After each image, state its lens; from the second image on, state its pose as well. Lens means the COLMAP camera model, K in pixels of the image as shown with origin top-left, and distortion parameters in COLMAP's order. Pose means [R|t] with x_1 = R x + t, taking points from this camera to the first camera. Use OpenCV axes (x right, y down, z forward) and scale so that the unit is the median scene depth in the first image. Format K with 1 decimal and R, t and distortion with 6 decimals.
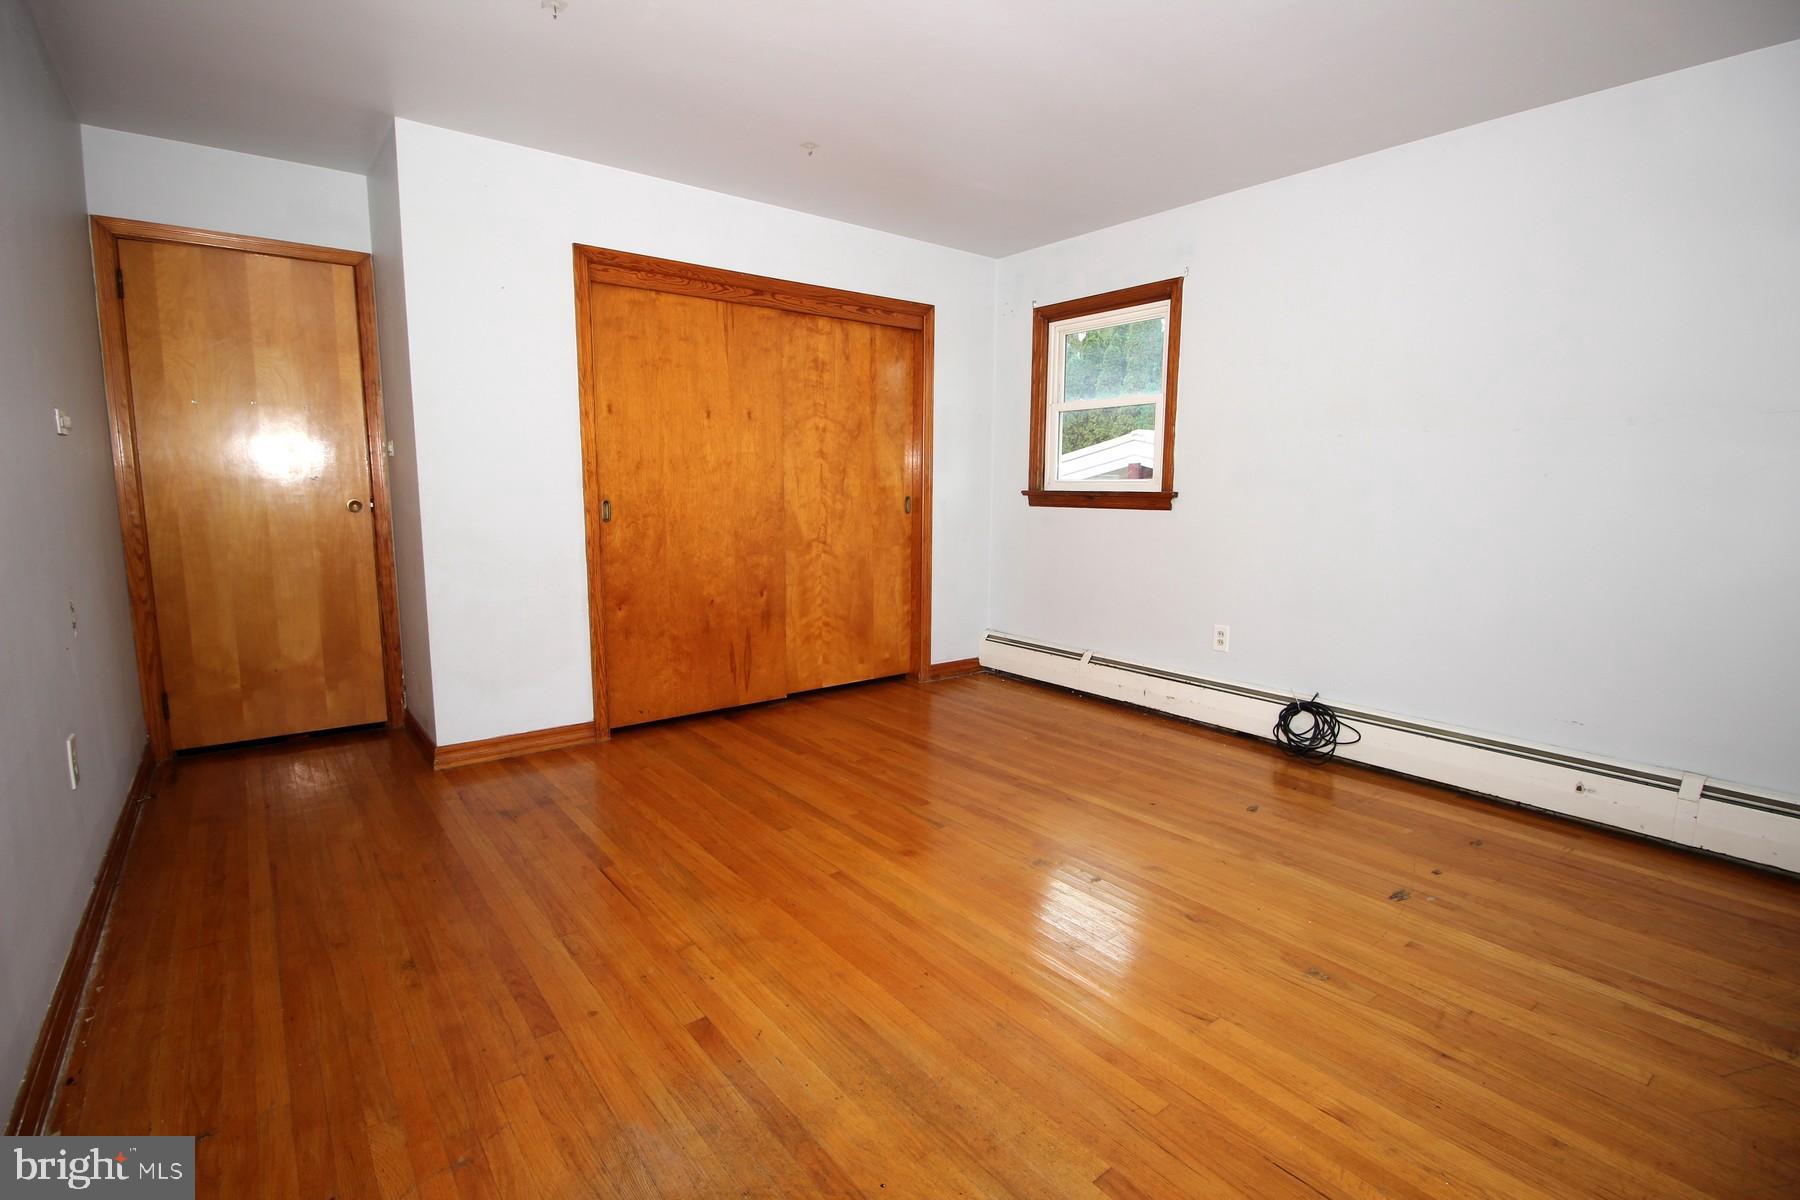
lens RADIAL K [[837.9, 0, 907.2], [0, 837.9, 598.7], [0, 0, 1]] dist [-0.002273, -0.011985]
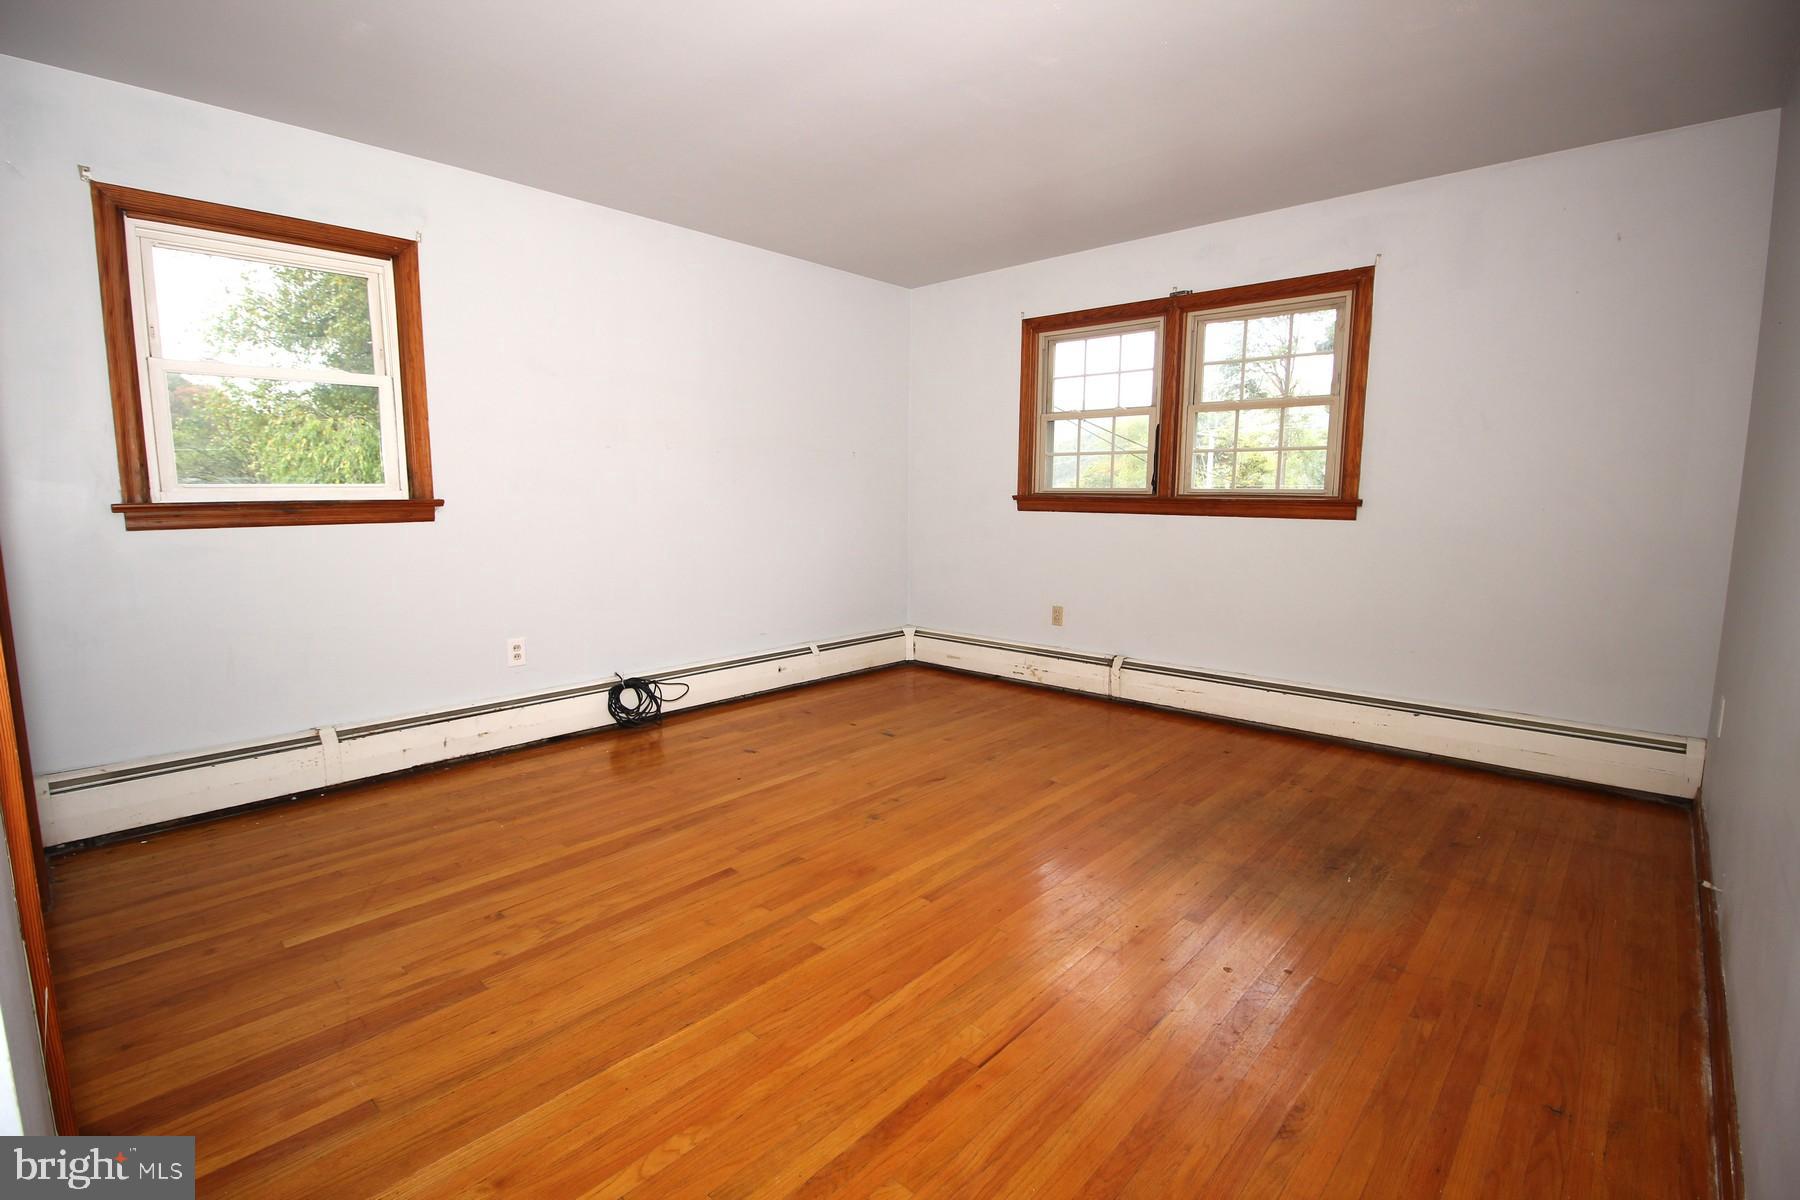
lens RADIAL K [[845.3, 0, 909.7], [0, 845.3, 597.6], [0, 0, 1]] dist [-0.000279, -0.012017]
pose [[-0.172113, -0.139180, 0.975195, -0.696173], [0.127092, 0.978557, 0.162090, -0.124335], [-0.976844, 0.151837, -0.150734, 0.781879]]
